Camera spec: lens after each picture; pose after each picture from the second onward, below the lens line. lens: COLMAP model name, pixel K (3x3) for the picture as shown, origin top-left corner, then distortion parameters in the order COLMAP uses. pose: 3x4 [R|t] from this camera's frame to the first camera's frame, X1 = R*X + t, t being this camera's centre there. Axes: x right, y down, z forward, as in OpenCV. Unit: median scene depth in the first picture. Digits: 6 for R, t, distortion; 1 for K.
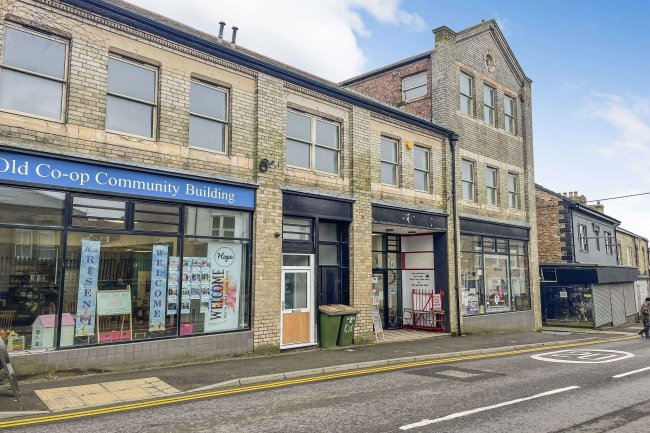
lens RADIAL K [[515.6, 0, 335.8], [0, 515.6, 212.2], [0, 0, 1]] dist [0.093588, -0.130661]
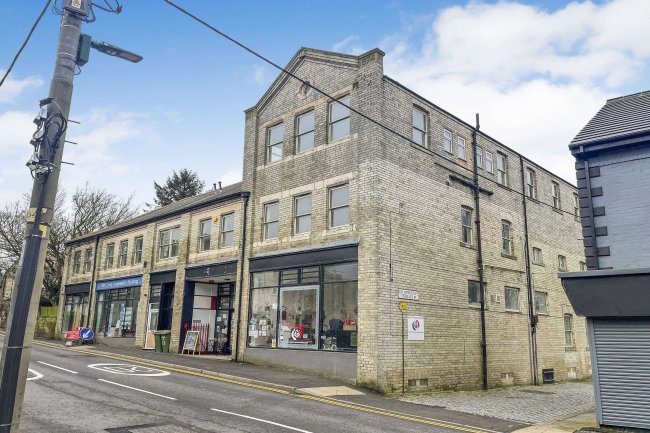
lens RADIAL K [[518.5, 0, 322.7], [0, 518.5, 208.1], [0, 0, 1]] dist [0.099583, -0.140202]
pose [[-0.018399, -0.234177, -0.972020, 1.460364], [0.104619, 0.966397, -0.234803, 0.198798], [0.994342, -0.106012, 0.006719, 1.223669]]
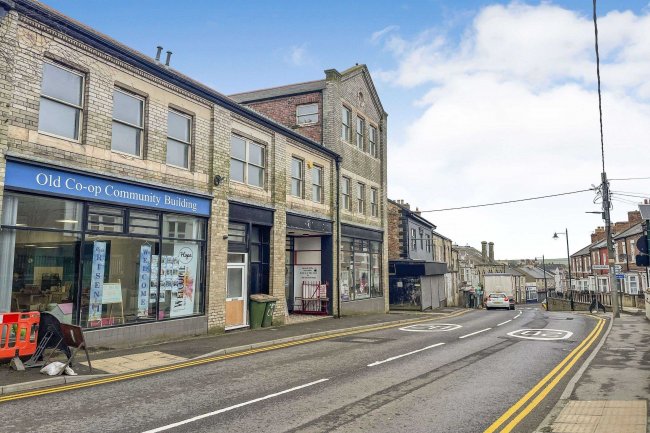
lens RADIAL K [[505.8, 0, 338.3], [0, 505.8, 206.8], [0, 0, 1]] dist [0.098681, -0.124679]
pose [[0.942790, 0.040784, 0.330884, -0.181939], [-0.040369, 0.999152, -0.008128, -0.020831], [-0.330935, -0.005695, 0.943636, -0.159638]]
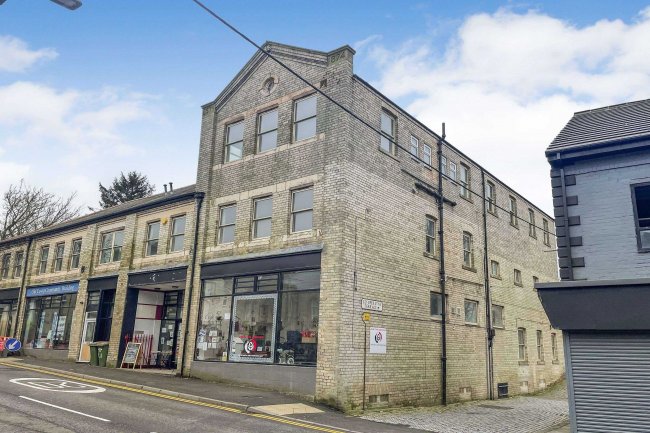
lens RADIAL K [[515.6, 0, 335.8], [0, 515.6, 212.2], [0, 0, 1]] dist [0.093588, -0.130661]
pose [[0.100126, -0.250350, -0.962964, 1.388668], [0.097428, 0.965643, -0.240916, 0.198901], [0.990193, -0.069698, 0.121077, 1.208795]]
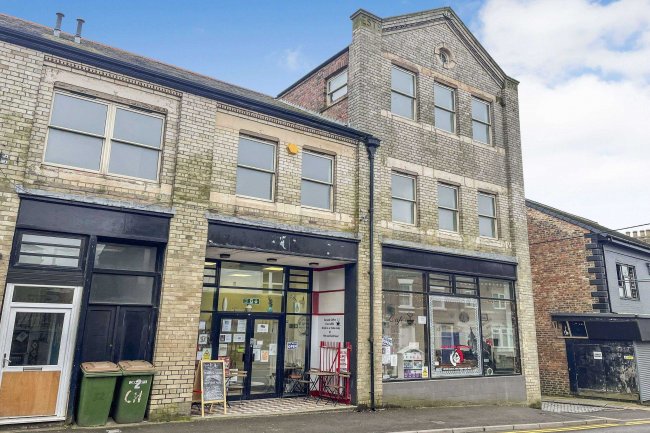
lens RADIAL K [[493.7, 0, 330.3], [0, 493.7, 202.7], [0, 0, 1]] dist [0.093994, -0.115018]
pose [[0.980330, -0.031499, -0.194838, 0.321974], [0.006727, 0.991941, -0.126519, 0.042496], [0.197253, 0.122720, 0.972641, 0.287793]]
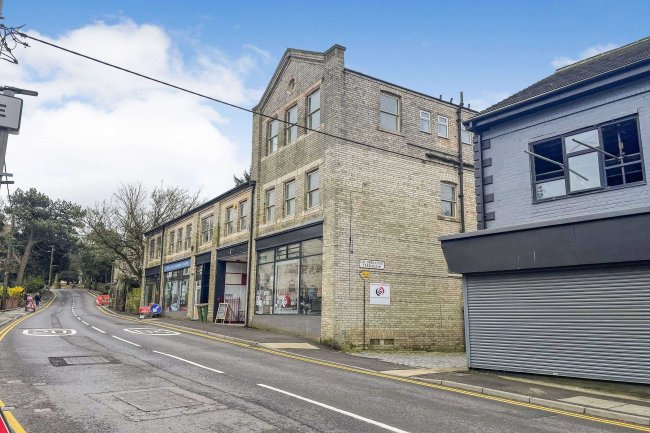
lens RADIAL K [[518.5, 0, 322.7], [0, 518.5, 208.1], [0, 0, 1]] dist [0.099583, -0.140202]
pose [[-0.238633, -0.199739, -0.950346, 1.553903], [0.107737, 0.967133, -0.230320, 0.270531], [0.965115, -0.157349, -0.209270, 1.529176]]
